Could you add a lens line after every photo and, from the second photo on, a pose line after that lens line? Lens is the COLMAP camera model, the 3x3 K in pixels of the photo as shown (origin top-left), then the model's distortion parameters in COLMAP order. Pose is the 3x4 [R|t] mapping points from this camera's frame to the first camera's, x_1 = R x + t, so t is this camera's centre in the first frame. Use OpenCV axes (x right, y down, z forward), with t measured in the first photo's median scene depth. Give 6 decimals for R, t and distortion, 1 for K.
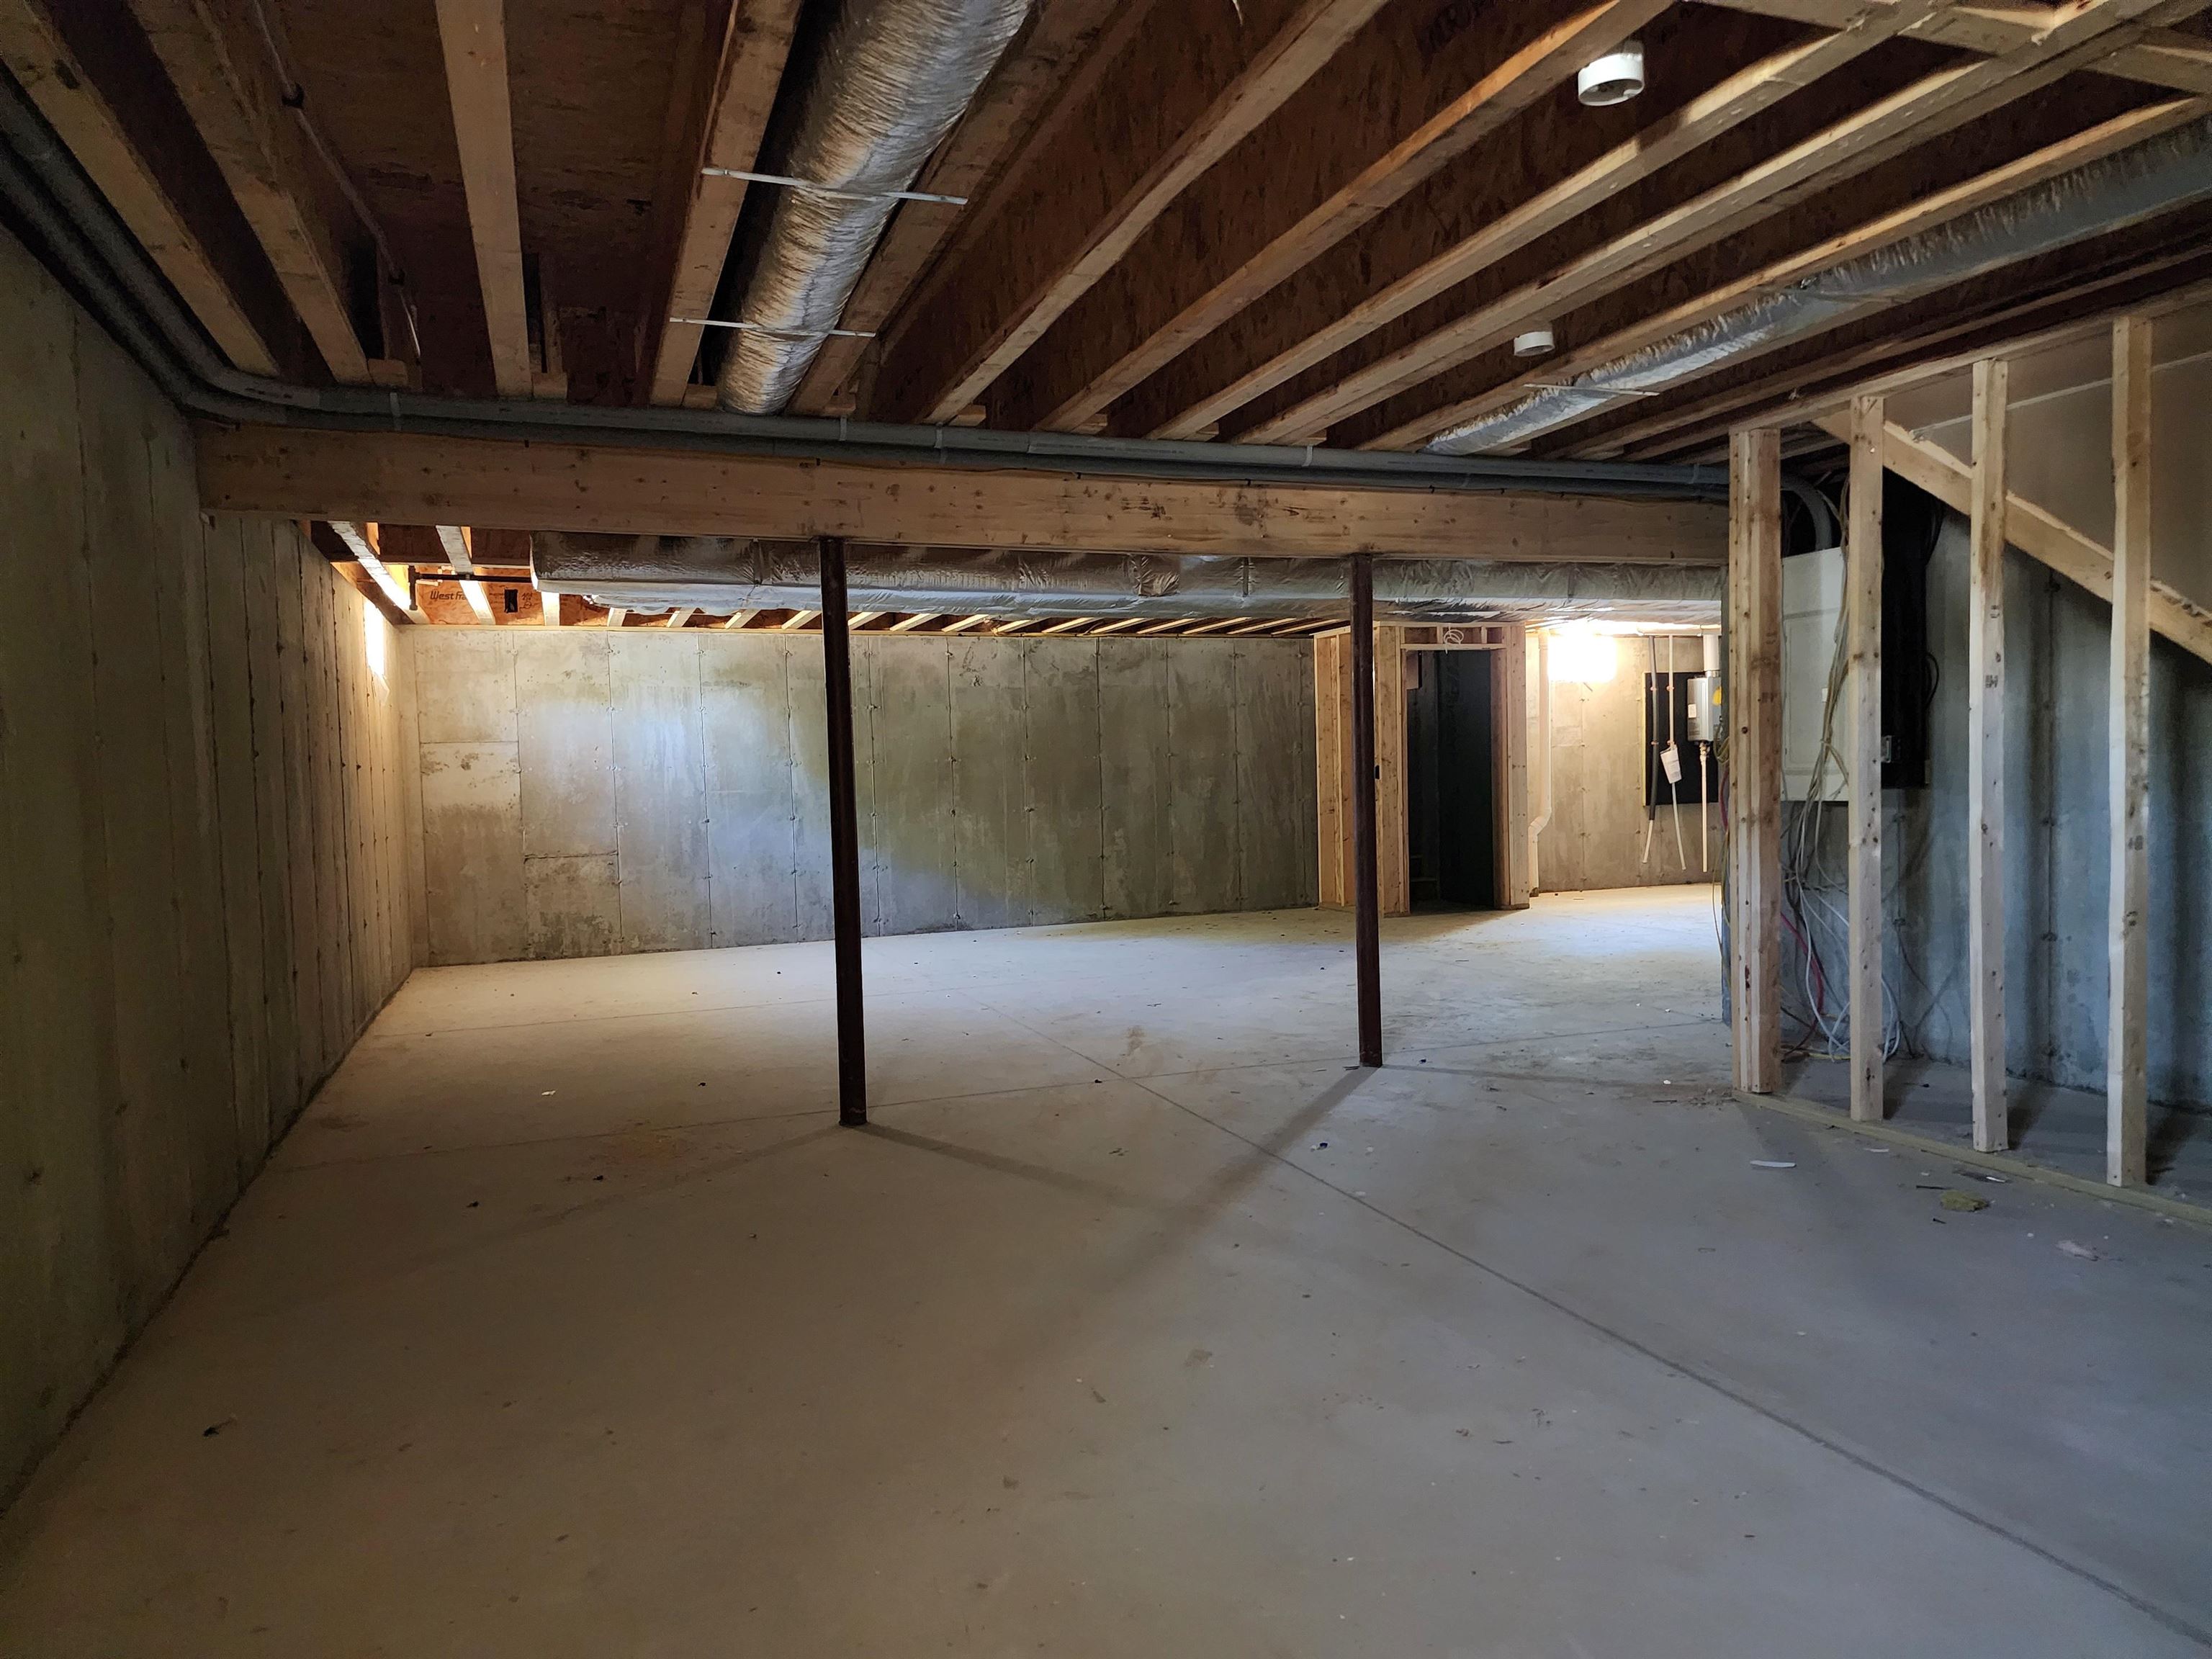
lens RADIAL K [[1460.8, 0, 1106.0], [0, 1460.8, 829.5], [0, 0, 1]] dist [0.103008, -0.111439]
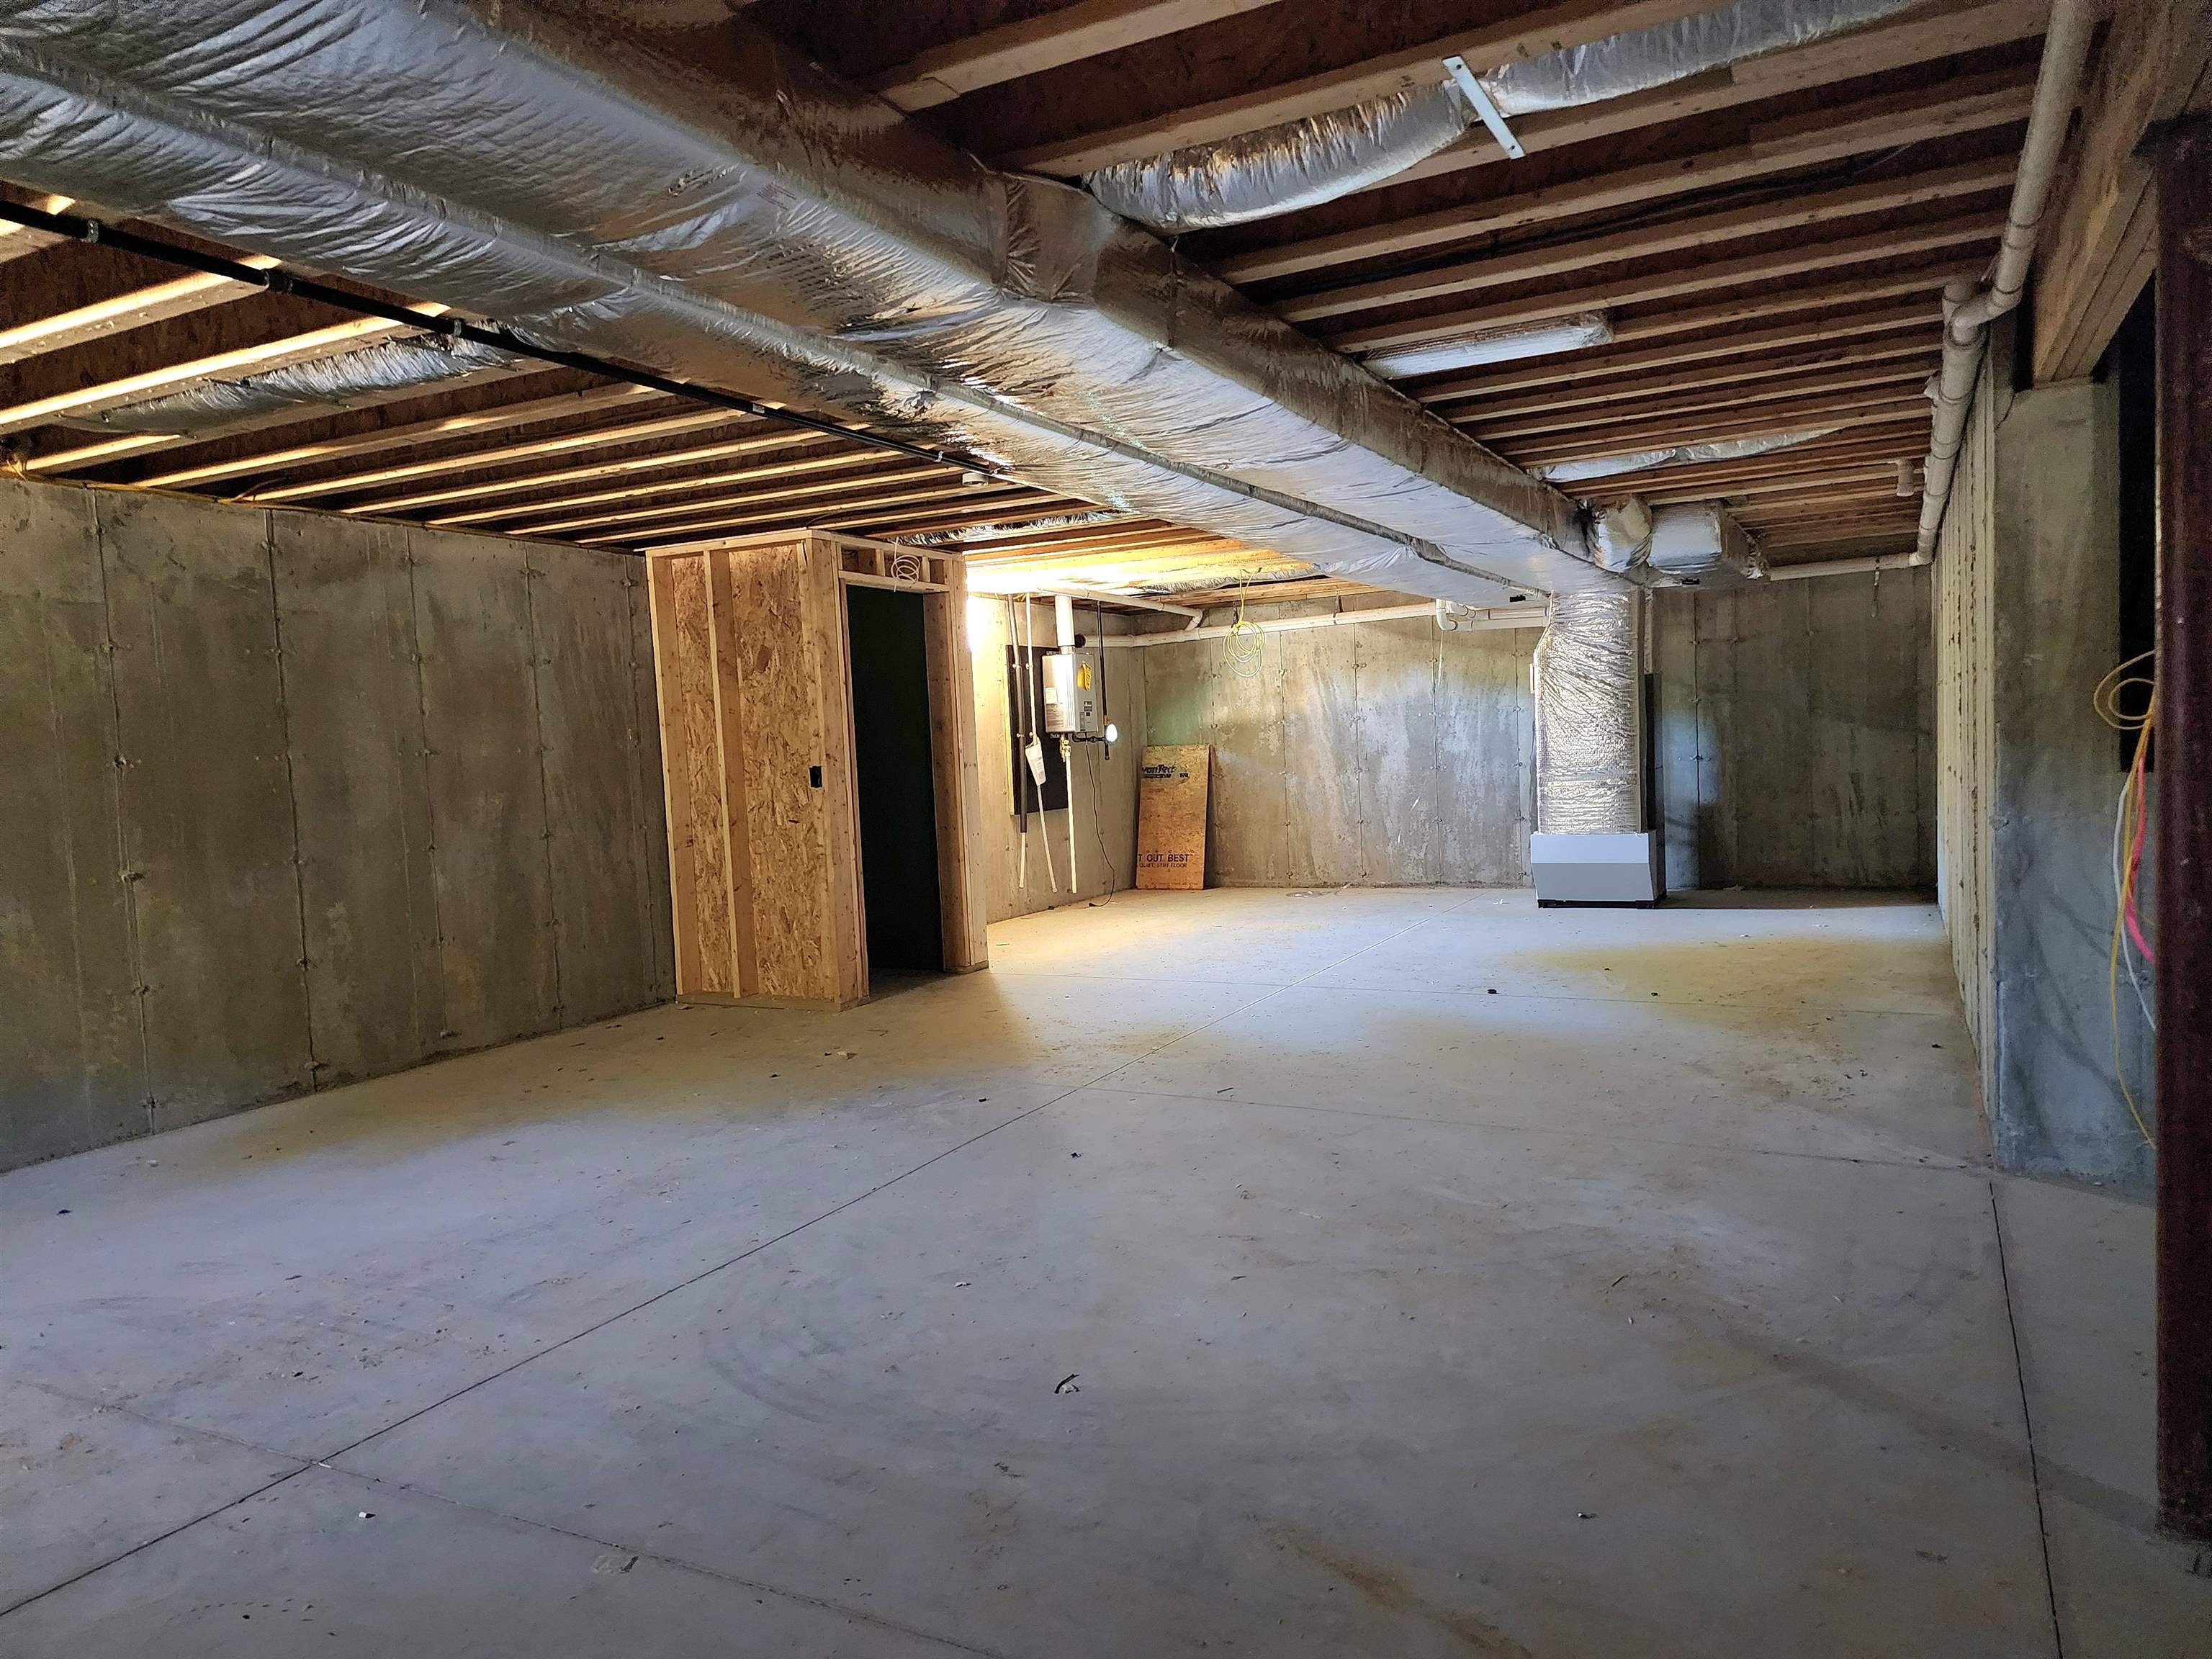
lens RADIAL K [[1460.8, 0, 1106.0], [0, 1460.8, 829.5], [0, 0, 1]] dist [0.103008, -0.111439]
pose [[0.748979, -0.045347, 0.661041, -0.125694], [0.048279, 0.998738, 0.013812, -0.018936], [-0.660833, 0.021570, 0.750223, 0.440280]]
